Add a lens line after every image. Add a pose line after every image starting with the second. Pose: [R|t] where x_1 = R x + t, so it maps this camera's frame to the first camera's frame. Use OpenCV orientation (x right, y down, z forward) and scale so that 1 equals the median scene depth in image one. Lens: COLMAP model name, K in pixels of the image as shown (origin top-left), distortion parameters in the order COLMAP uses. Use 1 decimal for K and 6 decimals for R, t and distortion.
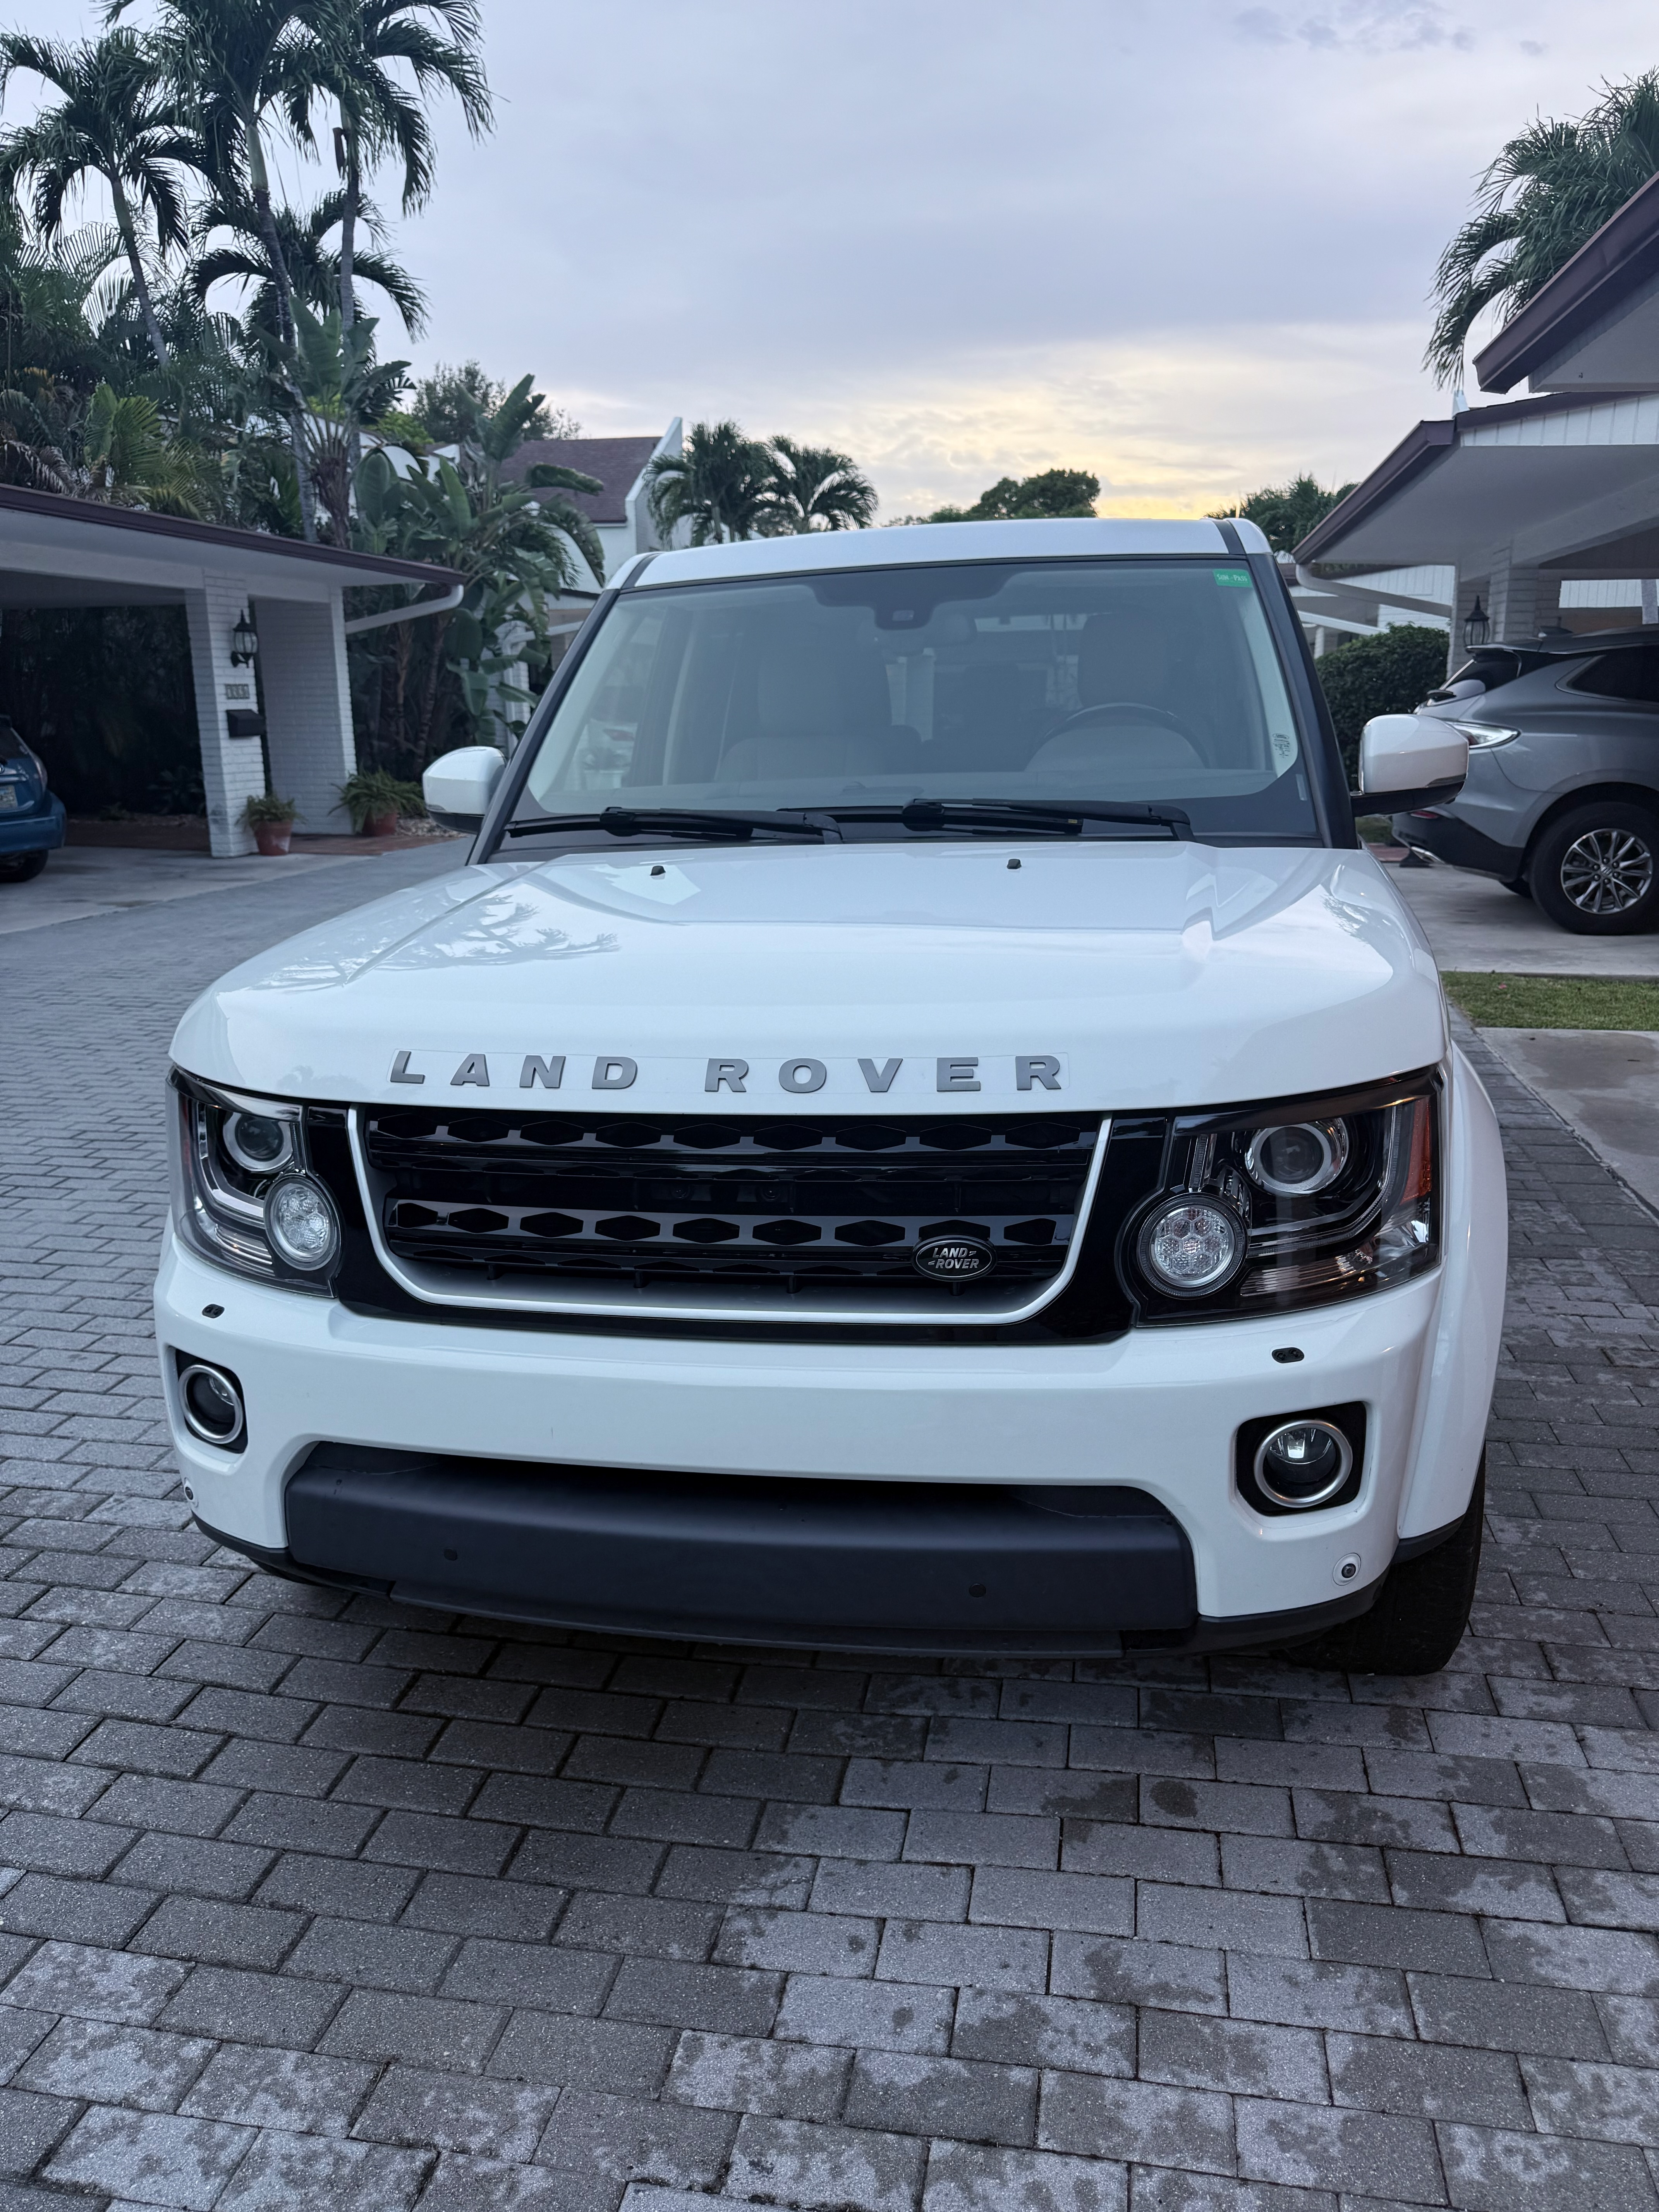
lens RADIAL K [[1563.8, 0, 836.8], [0, 1563.8, 1111.6], [0, 0, 1]] dist [0.031376, -0.037382]
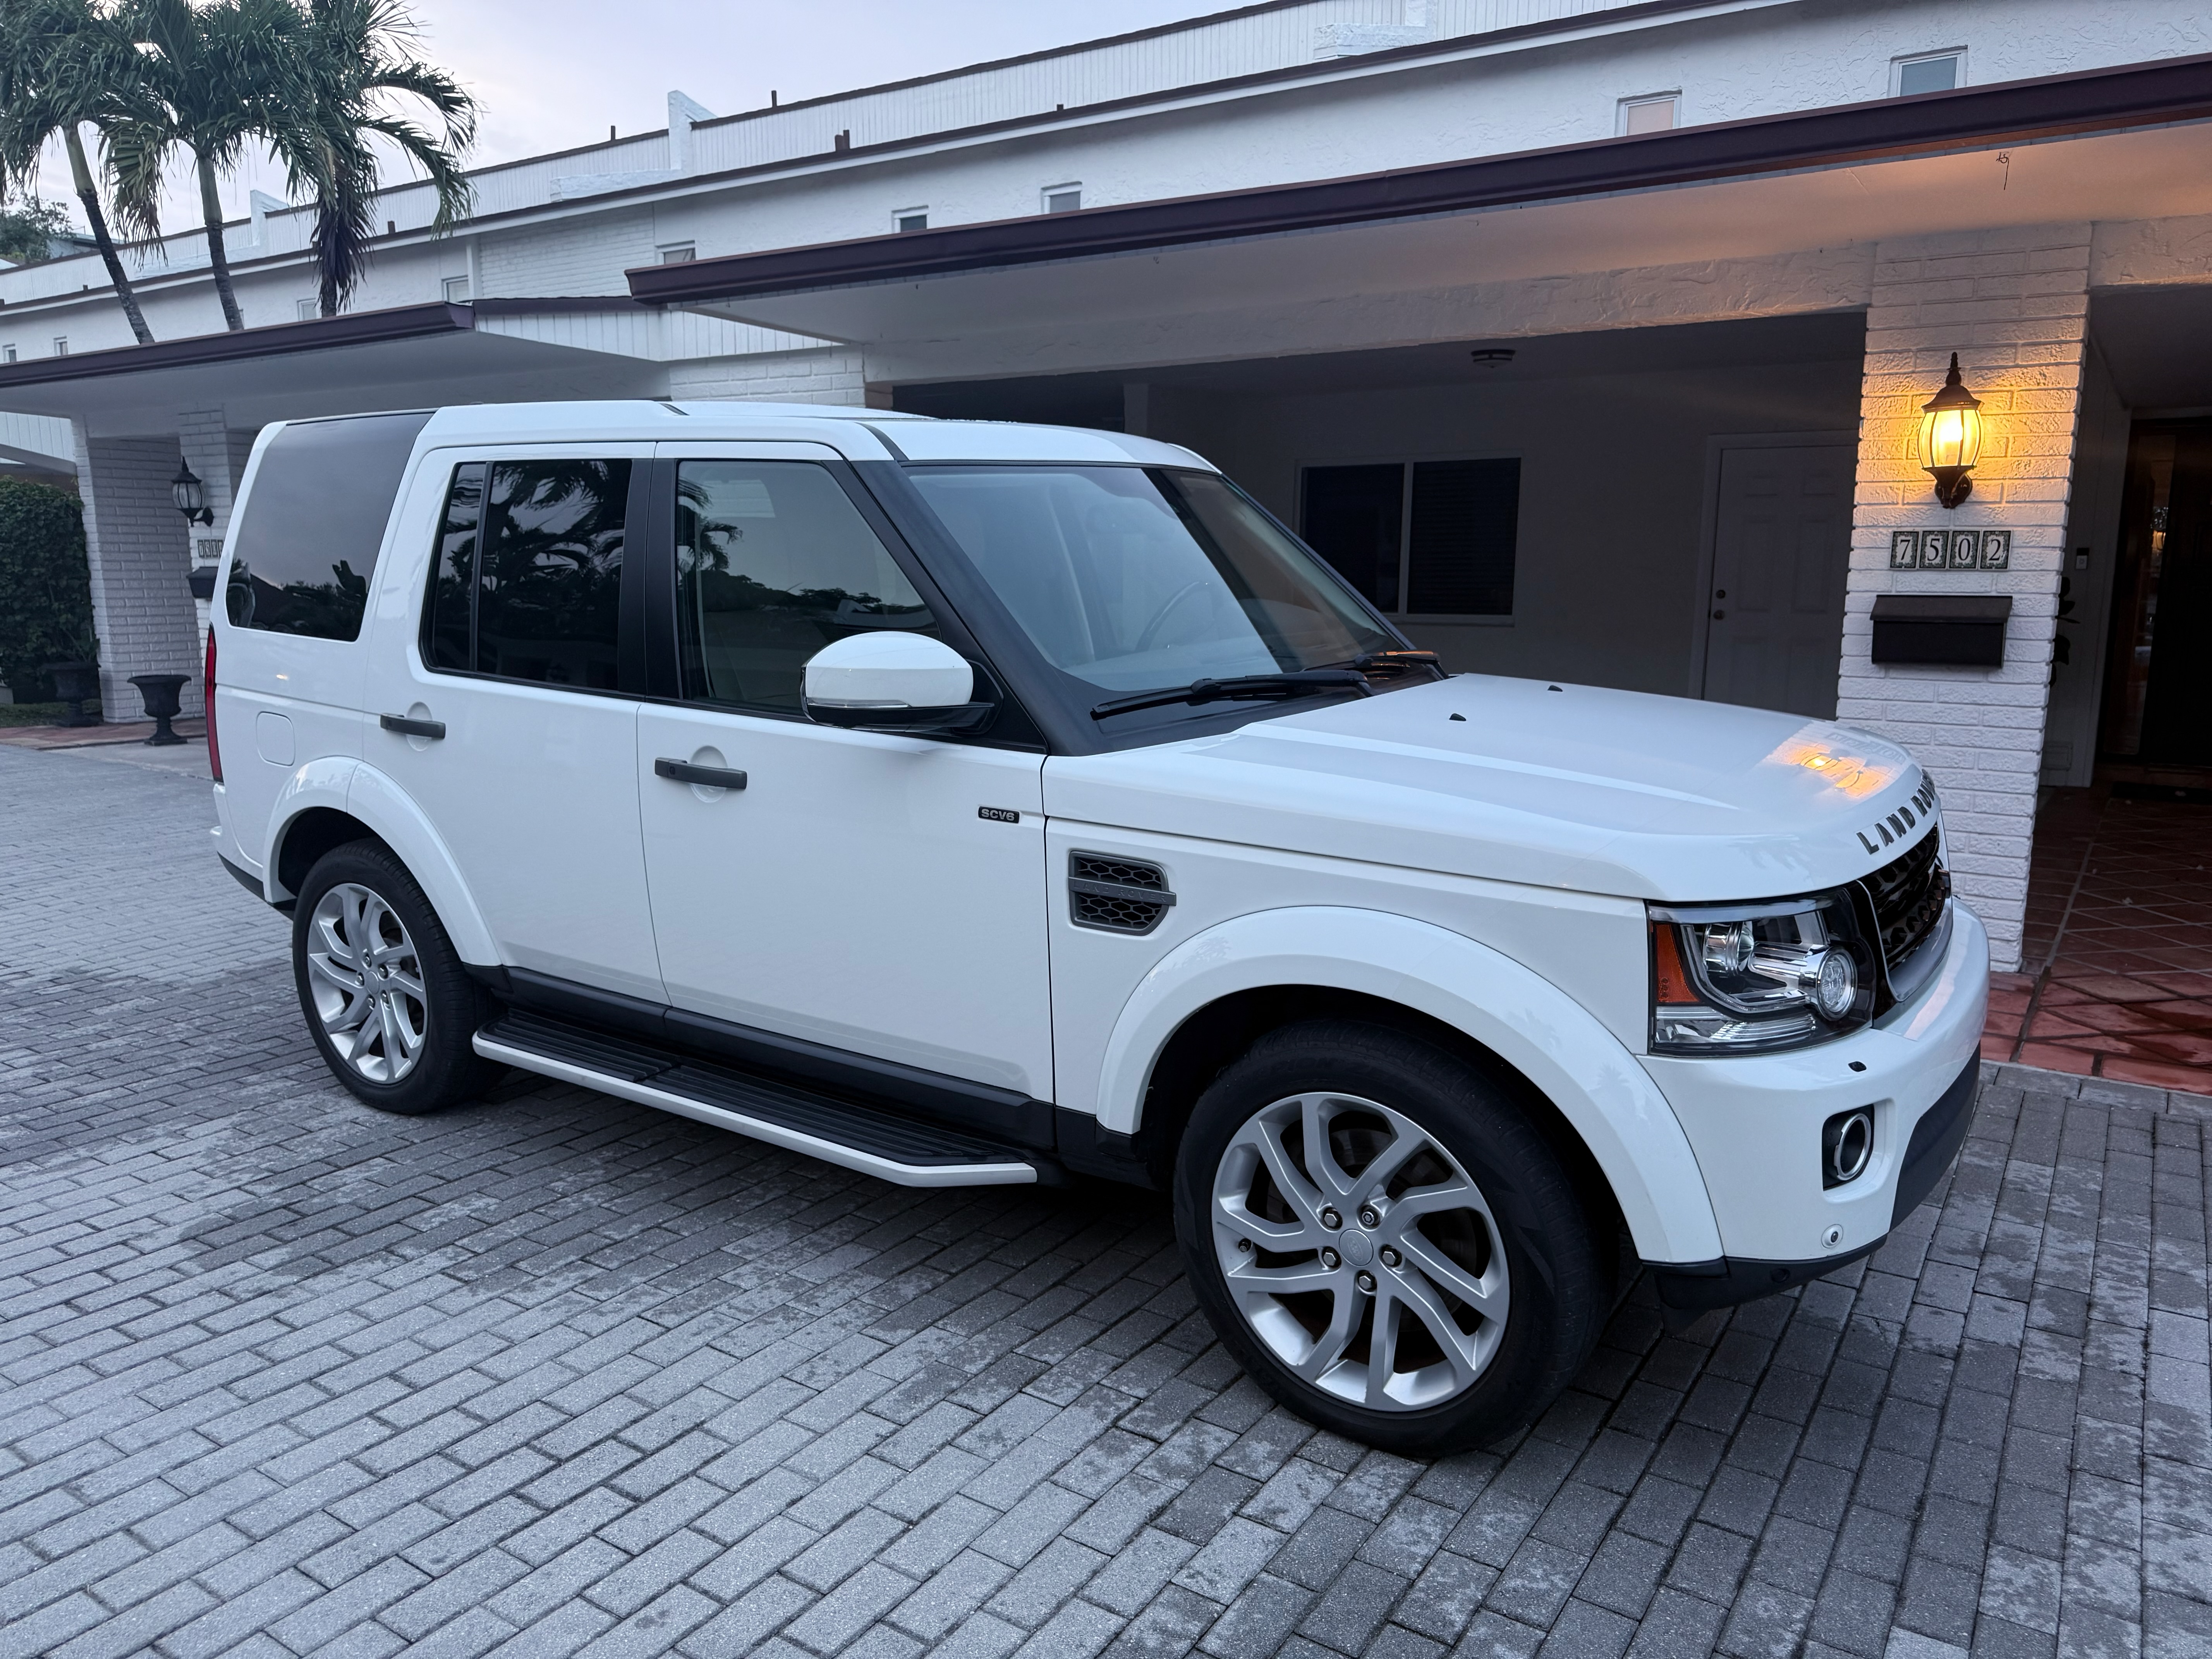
lens RADIAL K [[1563.8, 0, 1114.4], [0, 1563.8, 834.7], [0, 0, 1]] dist [0.031376, -0.037382]
pose [[0.387115, -0.152014, 0.909414, -1.222625], [0.227701, 0.971528, 0.065471, -0.189112], [-0.893473, 0.181730, 0.410706, 0.692032]]
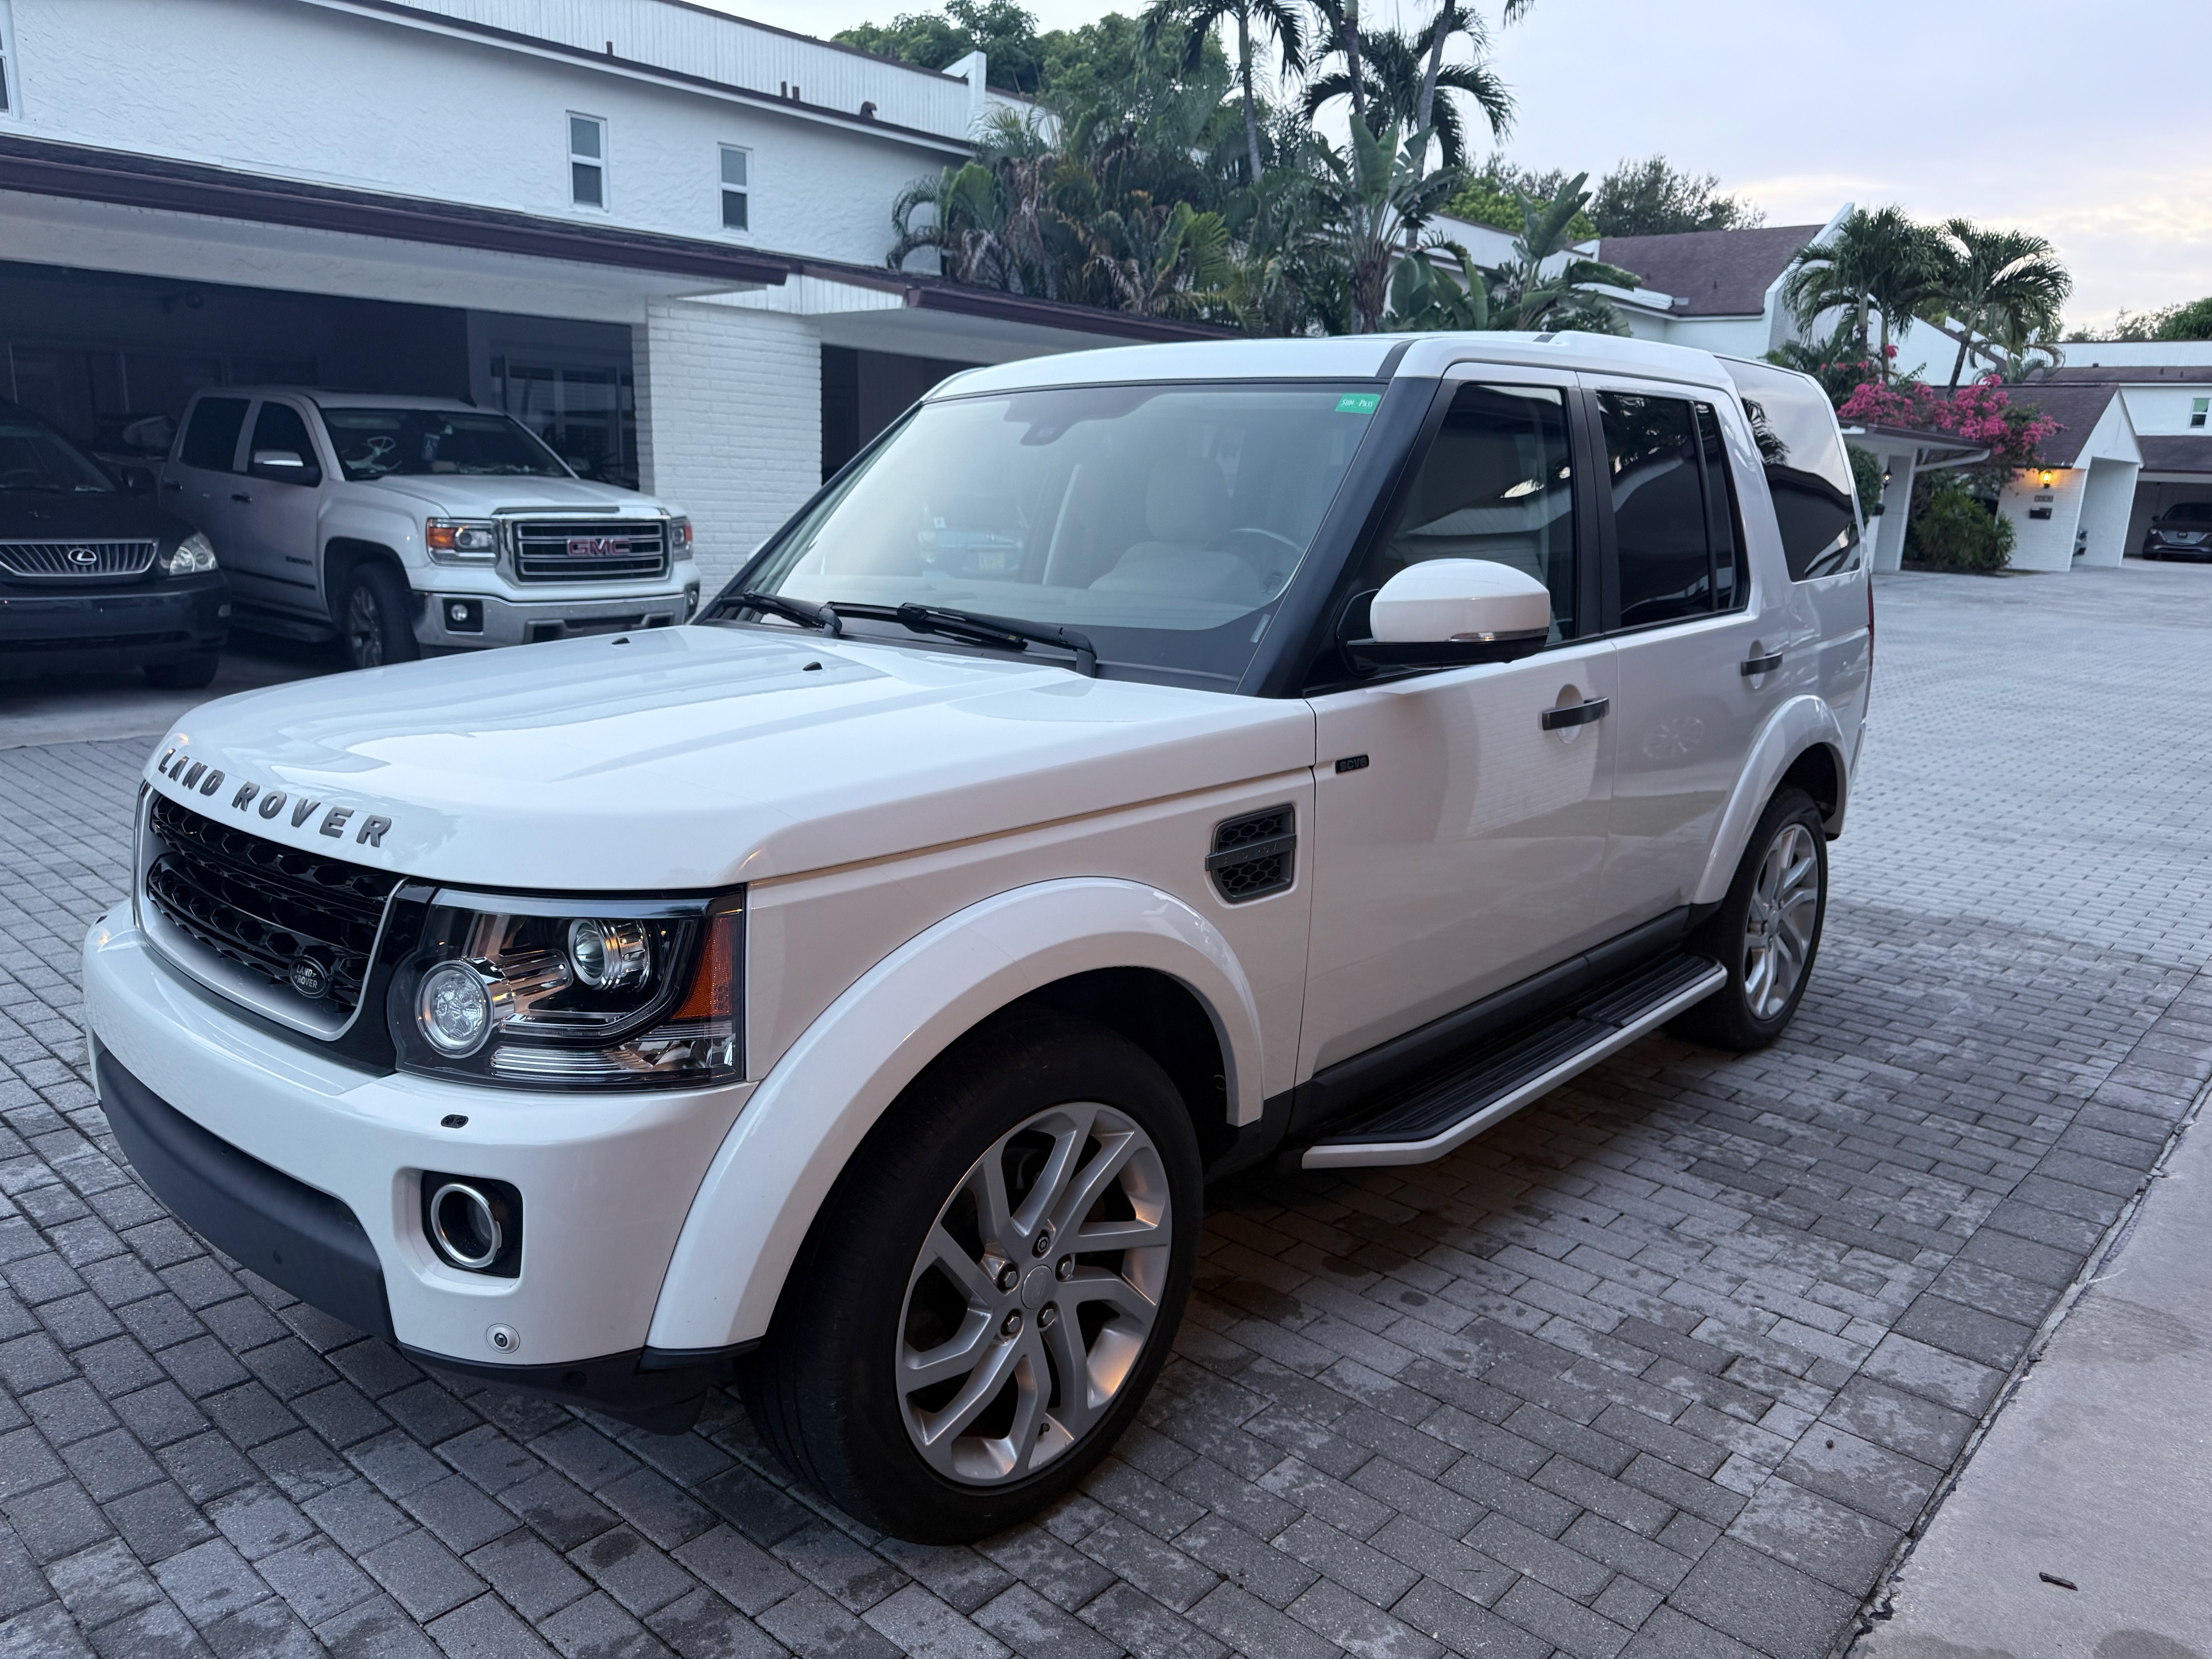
lens RADIAL K [[1563.8, 0, 1124.6], [0, 1563.8, 844.5], [0, 0, 1]] dist [0.031376, -0.037382]
pose [[0.857054, 0.158673, -0.490186, 0.731070], [-0.175090, 0.984473, 0.012542, -0.078902], [0.484564, 0.075078, 0.871528, 0.161085]]
